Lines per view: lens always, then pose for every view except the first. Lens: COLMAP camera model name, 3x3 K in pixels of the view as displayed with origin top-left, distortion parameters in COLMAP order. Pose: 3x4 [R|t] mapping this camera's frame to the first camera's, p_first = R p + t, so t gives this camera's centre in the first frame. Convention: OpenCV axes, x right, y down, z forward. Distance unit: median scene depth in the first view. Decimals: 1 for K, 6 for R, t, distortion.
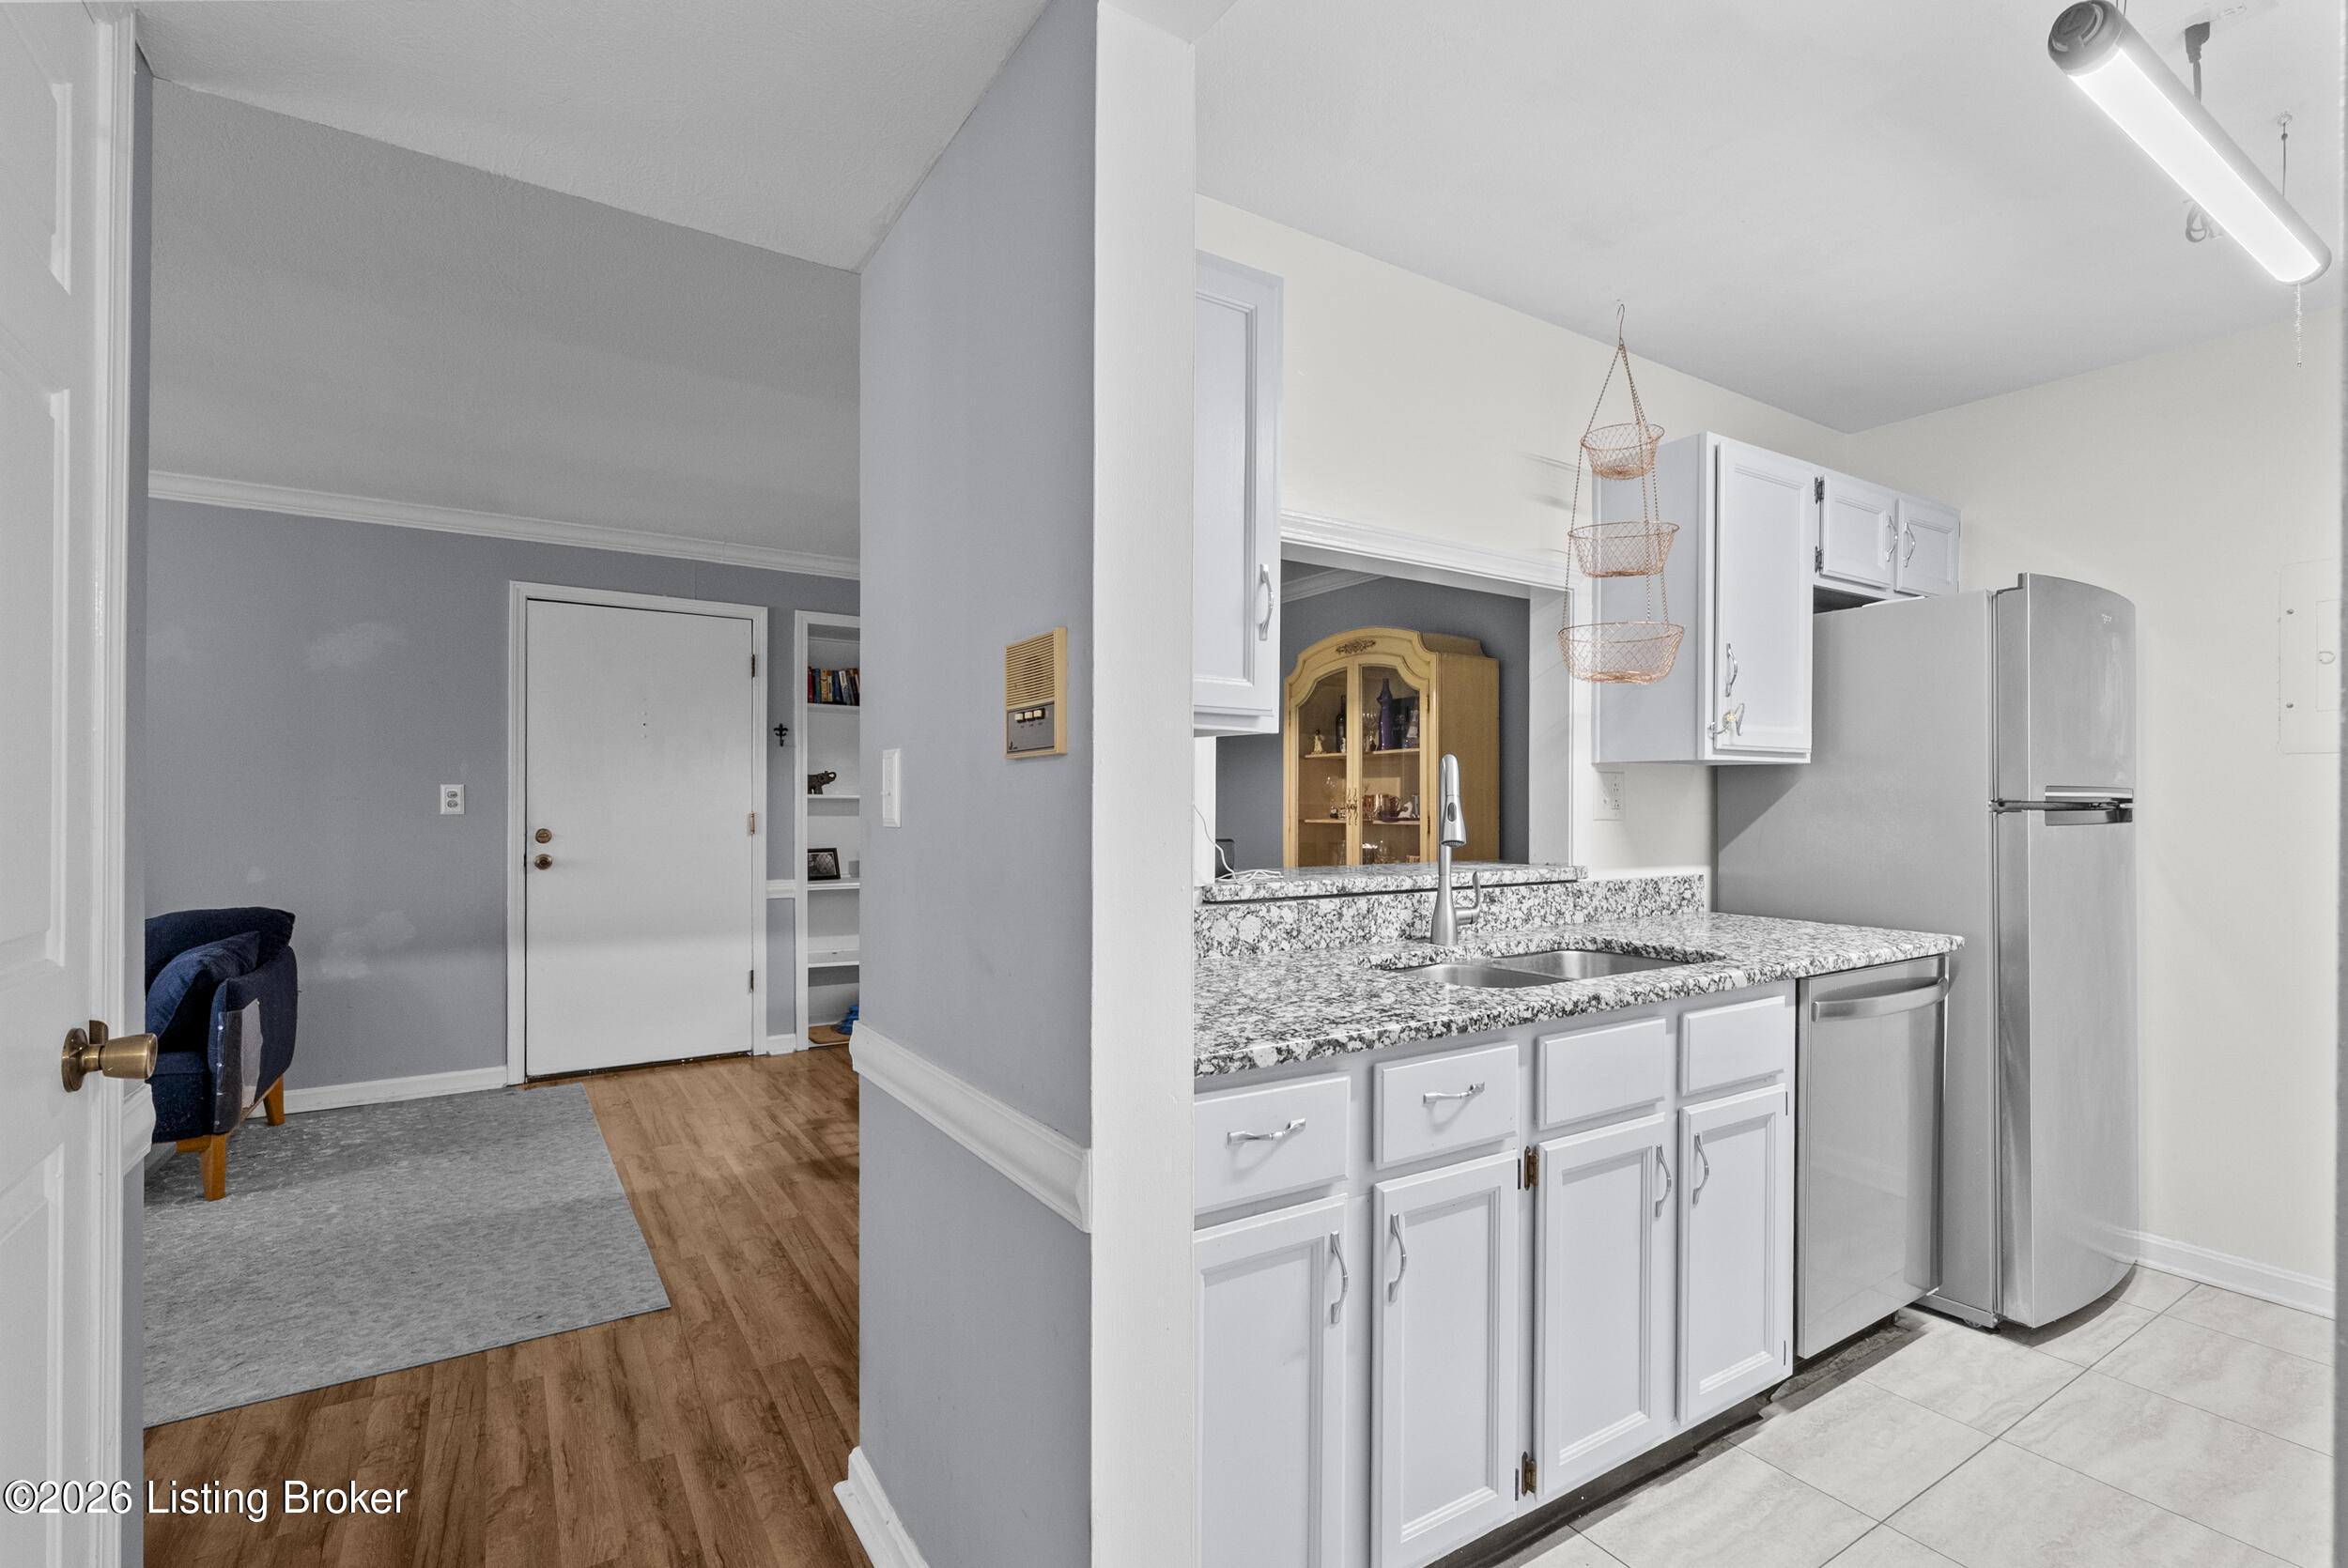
lens RADIAL K [[1069.0, 0, 1172.3], [0, 1069.0, 794.9], [0, 0, 1]] dist [0.001262, 0.000467]
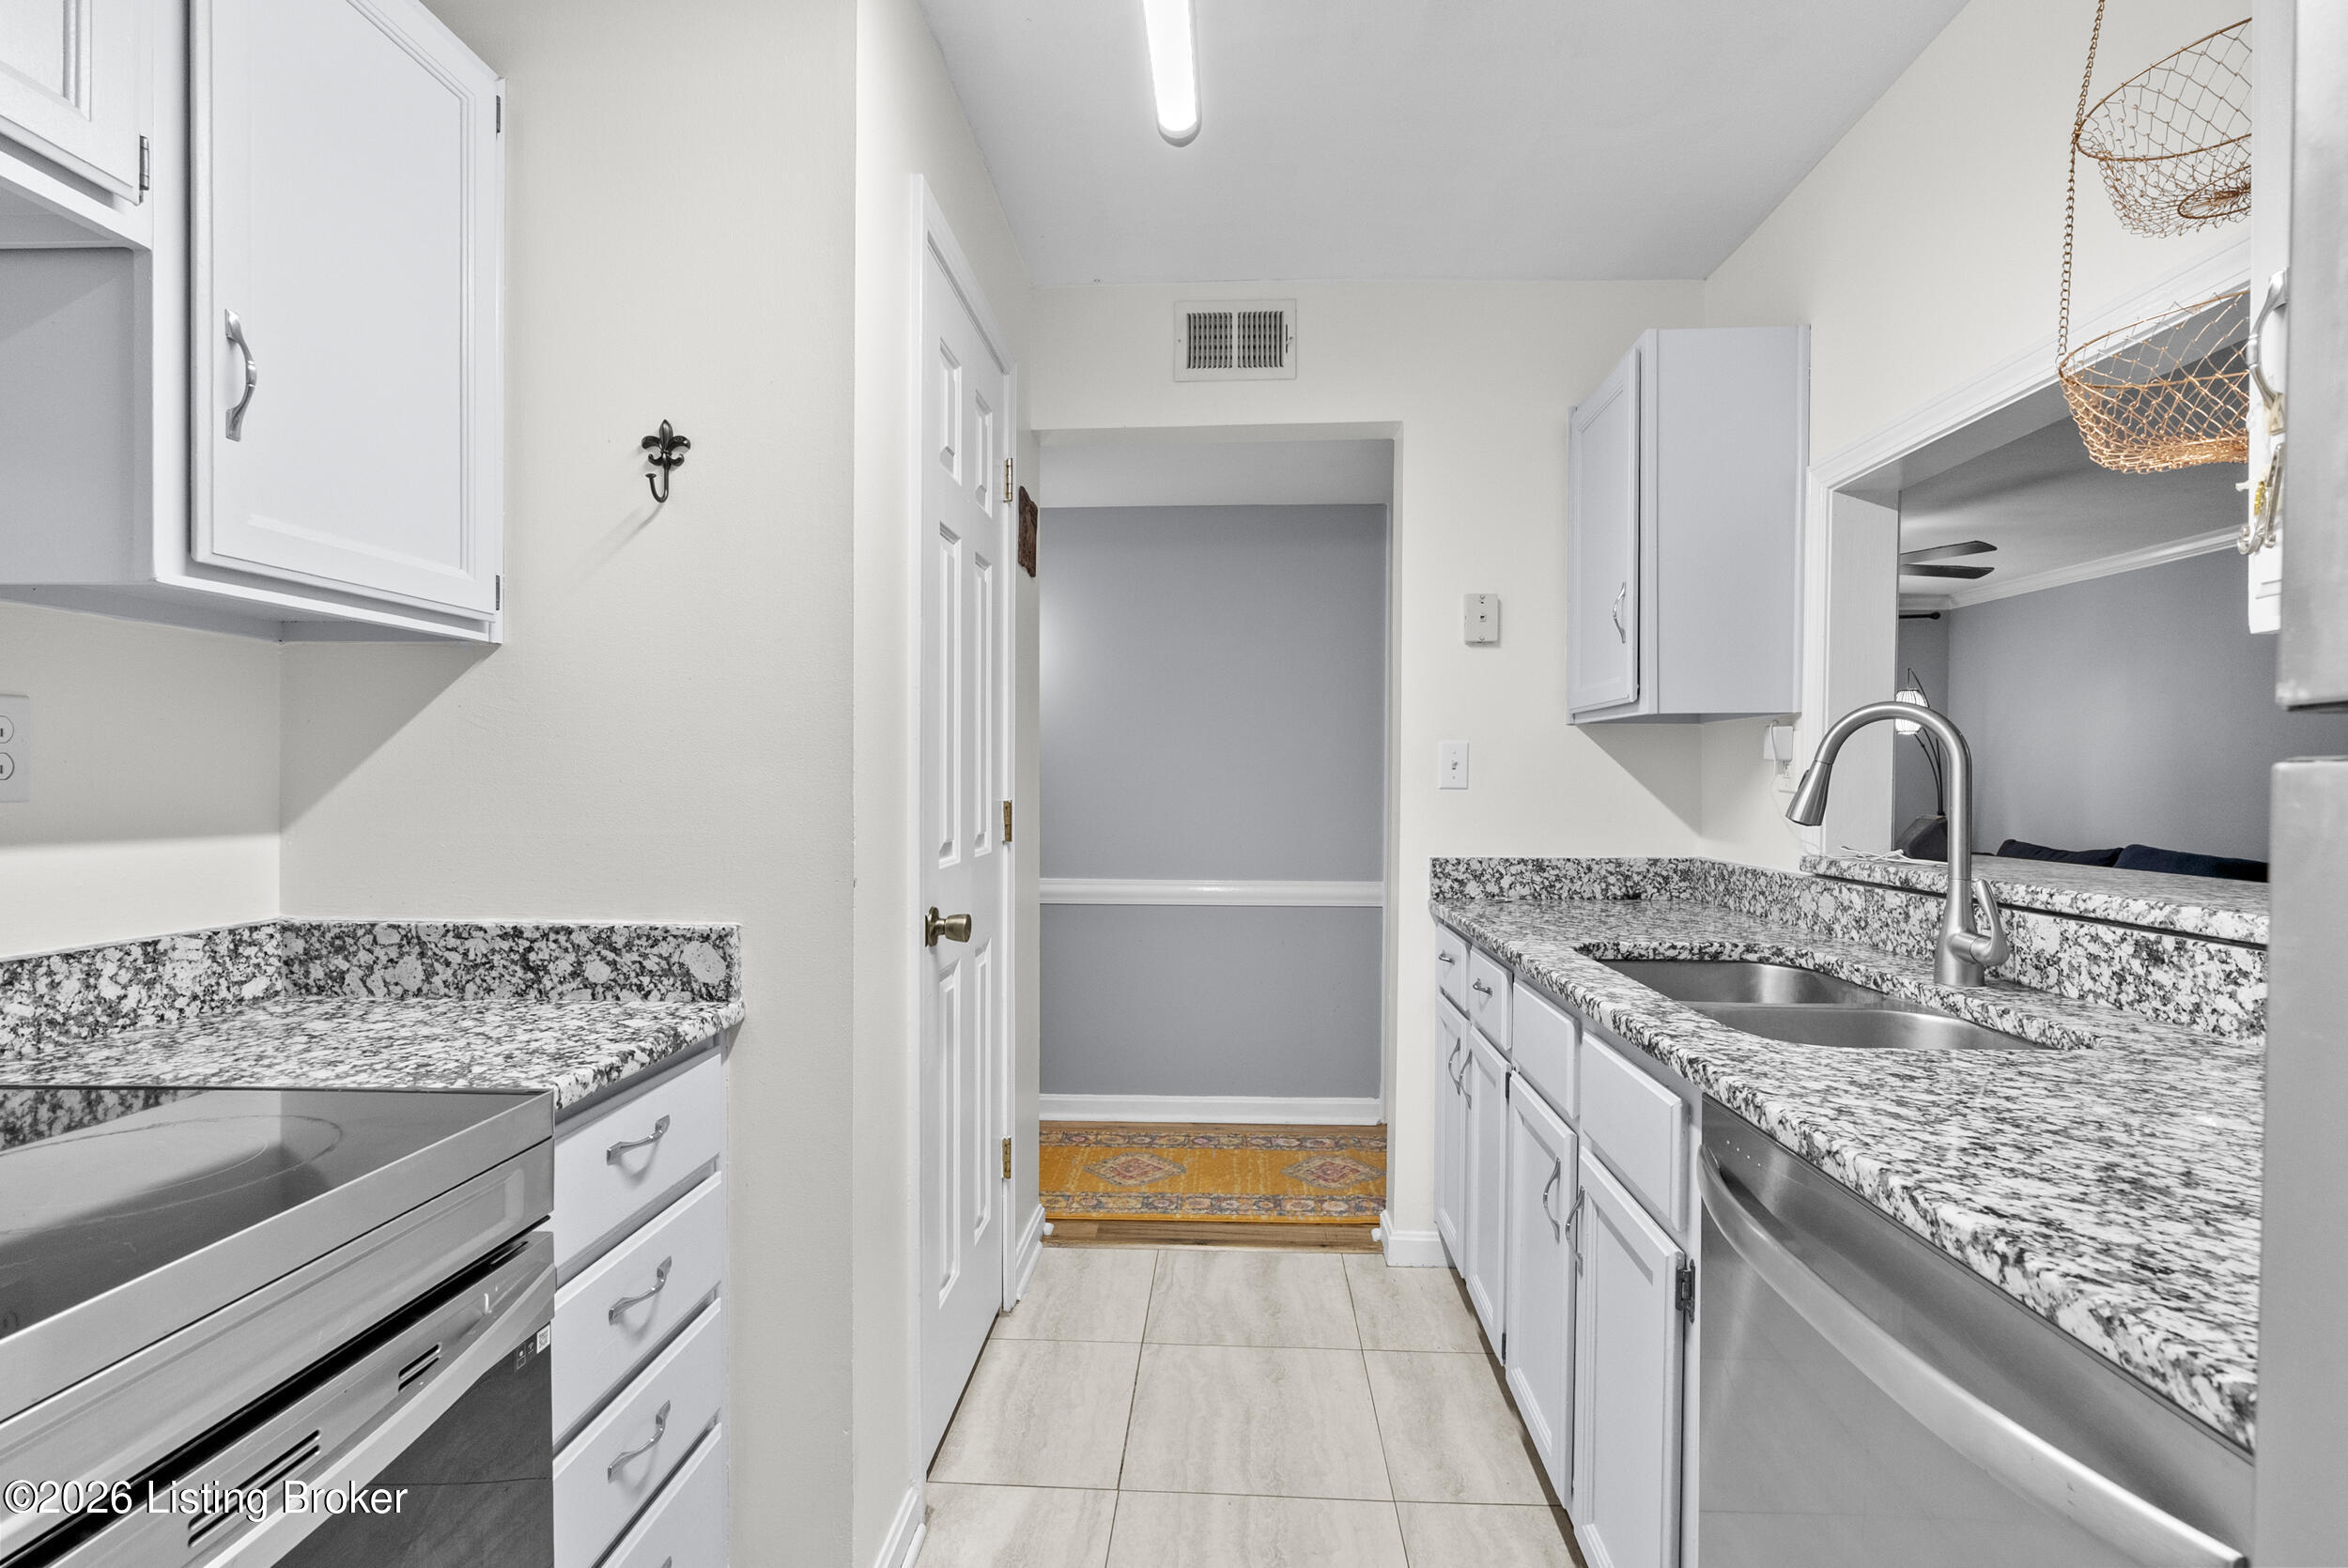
lens RADIAL K [[1069.0, 0, 1176.6], [0, 1069.0, 785.9], [0, 0, 1]] dist [0.001262, 0.000467]
pose [[-0.588137, 0.001307, -0.808761, 1.095120], [0.004173, 0.999990, -0.001419, 0.017825], [0.808751, -0.004210, -0.588136, 1.030360]]
